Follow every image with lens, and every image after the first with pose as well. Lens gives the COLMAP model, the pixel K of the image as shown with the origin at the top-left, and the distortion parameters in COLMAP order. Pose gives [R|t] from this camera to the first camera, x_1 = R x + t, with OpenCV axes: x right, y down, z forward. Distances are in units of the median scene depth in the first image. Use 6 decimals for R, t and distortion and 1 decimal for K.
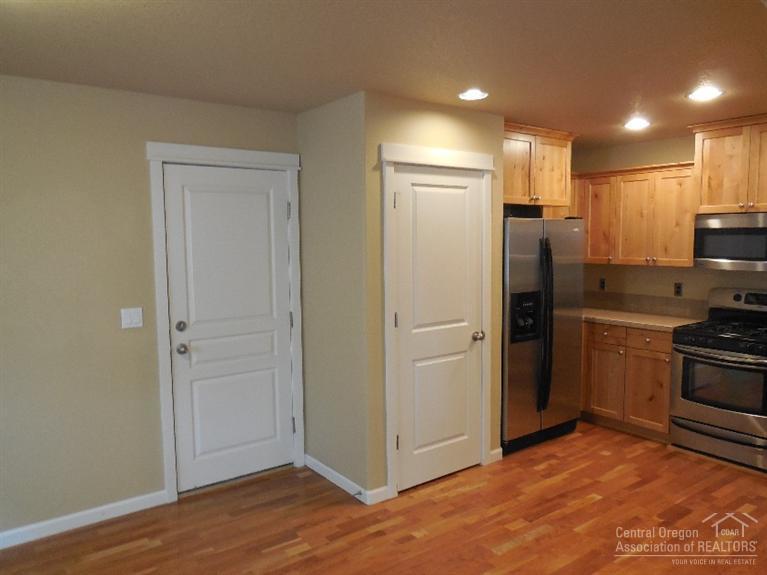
lens RADIAL K [[575.7, 0, 383.5], [0, 575.7, 287.5], [0, 0, 1]] dist [-0.019026, 0.009701]
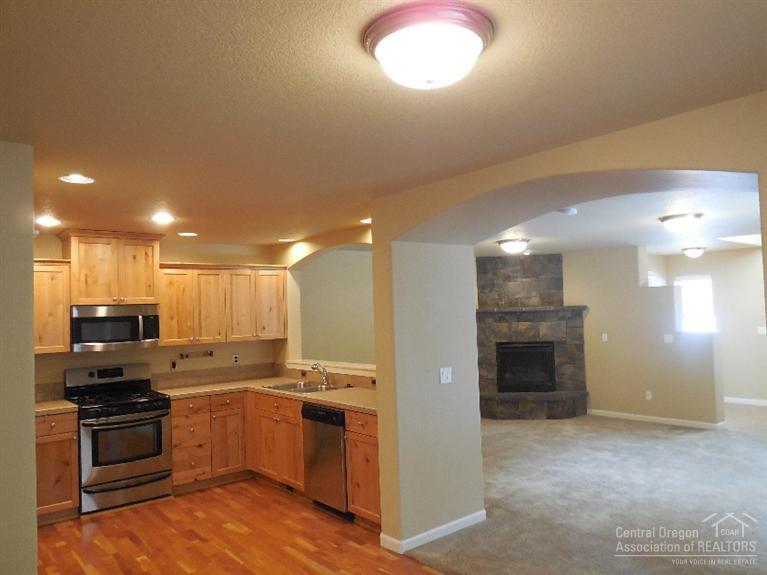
lens RADIAL K [[575.7, 0, 383.5], [0, 575.7, 287.5], [0, 0, 1]] dist [-0.019026, 0.009701]
pose [[-0.050018, 0.052194, 0.997384, -0.692423], [0.122584, 0.991404, -0.045734, -0.037921], [-0.991197, 0.119976, -0.055986, 0.483107]]
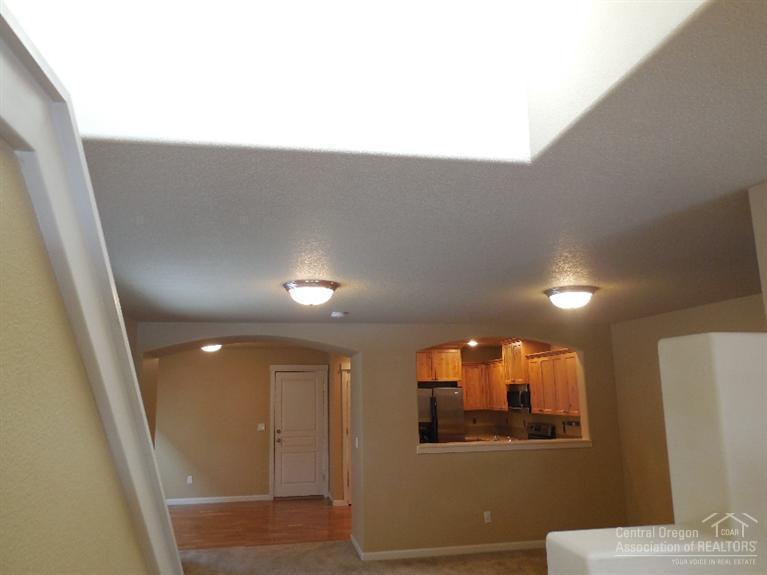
lens RADIAL K [[575.7, 0, 383.5], [0, 575.7, 287.5], [0, 0, 1]] dist [-0.019026, 0.009701]
pose [[0.896990, -0.087258, -0.433353, 1.164076], [-0.027052, 0.967651, -0.250838, 0.067116], [0.441222, 0.236722, 0.865613, -1.134652]]
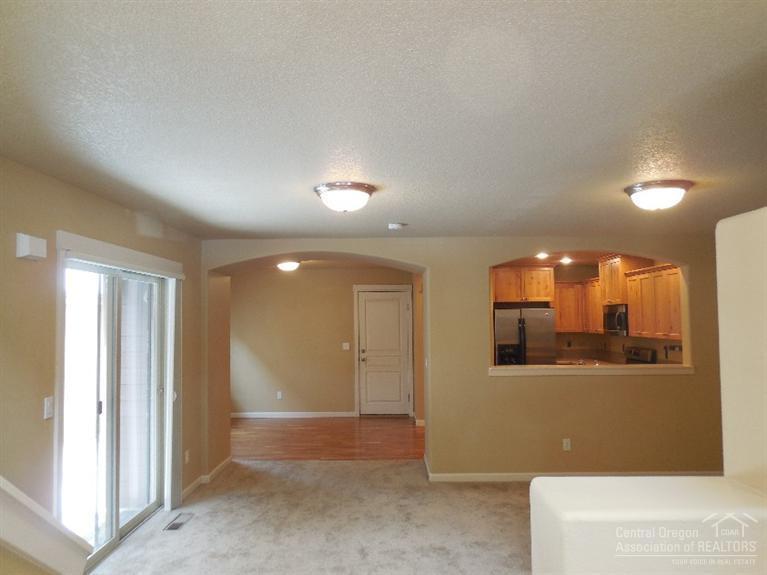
lens RADIAL K [[575.7, 0, 383.5], [0, 575.7, 287.5], [0, 0, 1]] dist [-0.019026, 0.009701]
pose [[0.794891, -0.031187, -0.605950, 1.206837], [-0.049188, 0.992079, -0.115585, 0.069445], [0.604755, 0.121683, 0.787061, -0.976978]]
